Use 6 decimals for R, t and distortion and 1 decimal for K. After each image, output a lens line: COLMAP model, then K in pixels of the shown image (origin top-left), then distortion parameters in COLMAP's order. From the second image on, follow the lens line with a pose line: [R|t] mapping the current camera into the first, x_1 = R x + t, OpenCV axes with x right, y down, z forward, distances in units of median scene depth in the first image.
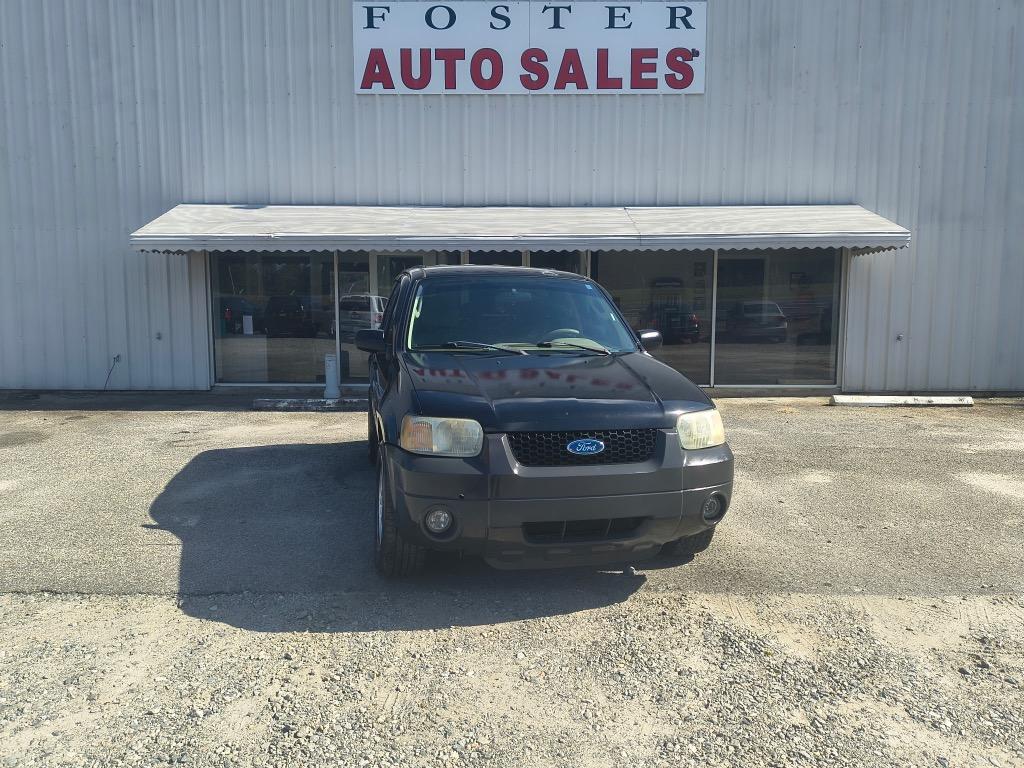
lens RADIAL K [[784.1, 0, 534.7], [0, 784.1, 382.9], [0, 0, 1]] dist [0.005926, -0.005454]
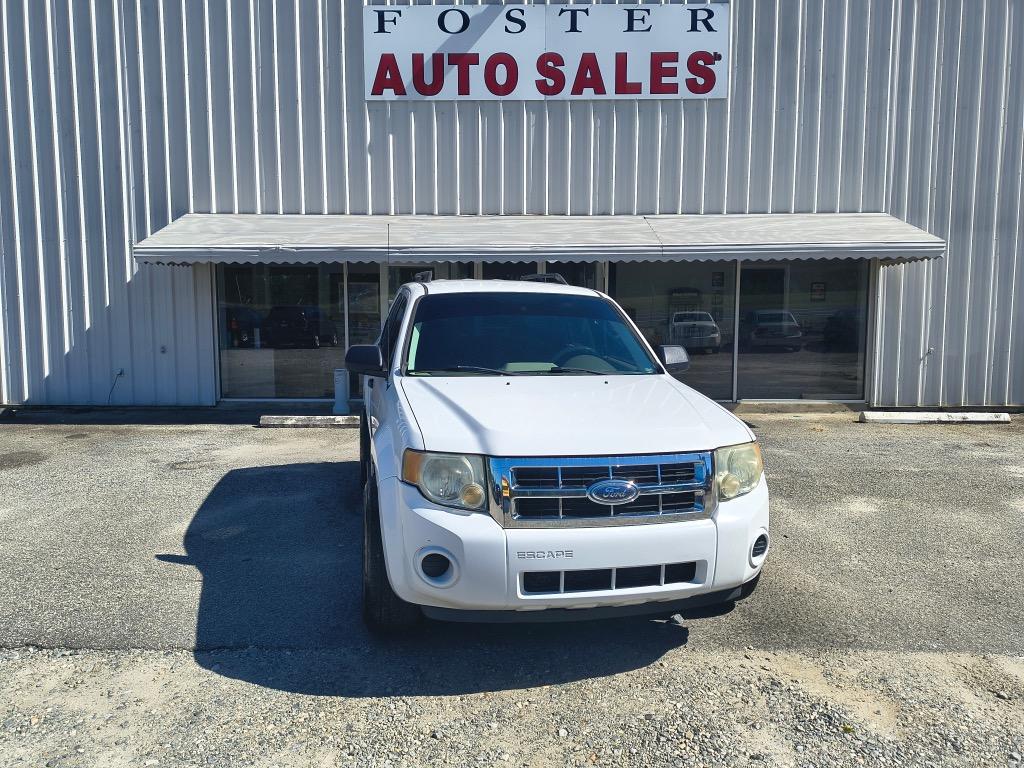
lens RADIAL K [[784.1, 0, 534.7], [0, 784.1, 382.9], [0, 0, 1]] dist [0.005926, -0.005454]
pose [[0.999970, -0.001039, -0.007620, -0.013243], [0.000969, 0.999958, -0.009136, -0.010471], [0.007630, 0.009129, 0.999929, 0.036716]]
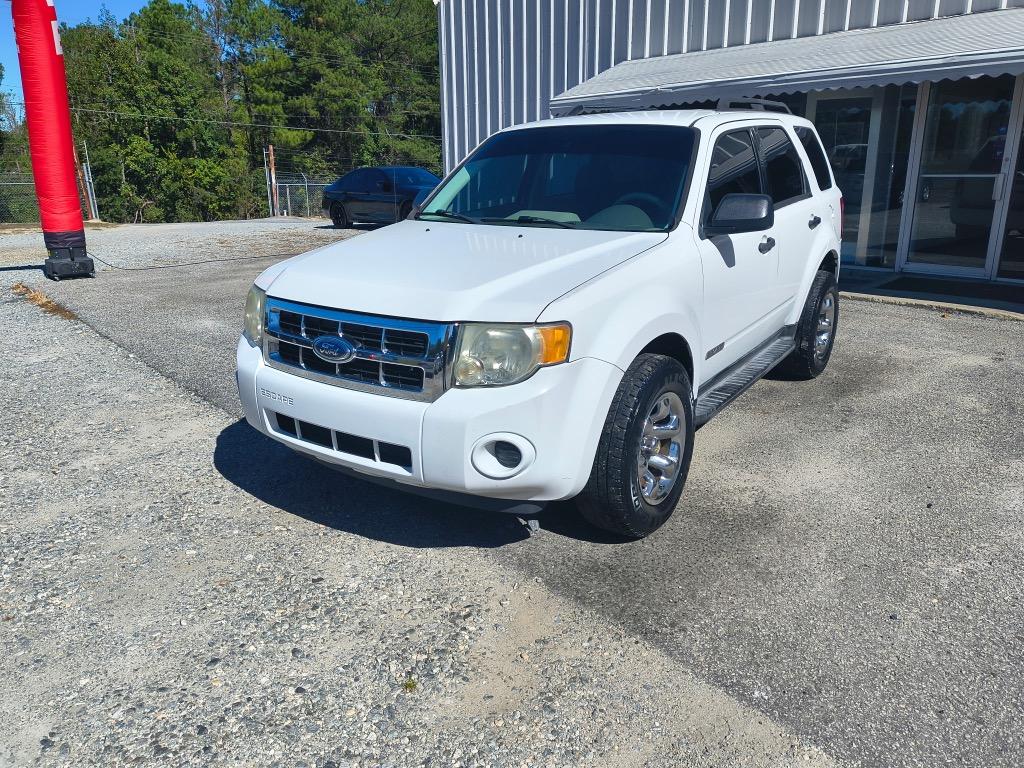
lens RADIAL K [[774.9, 0, 509.4], [0, 774.9, 384.7], [0, 0, 1]] dist [0.004535, -0.002814]
pose [[0.644188, 0.198552, -0.738647, 0.247213], [-0.063287, 0.976244, 0.207226, -0.019612], [0.762245, -0.086745, 0.641450, 0.199428]]
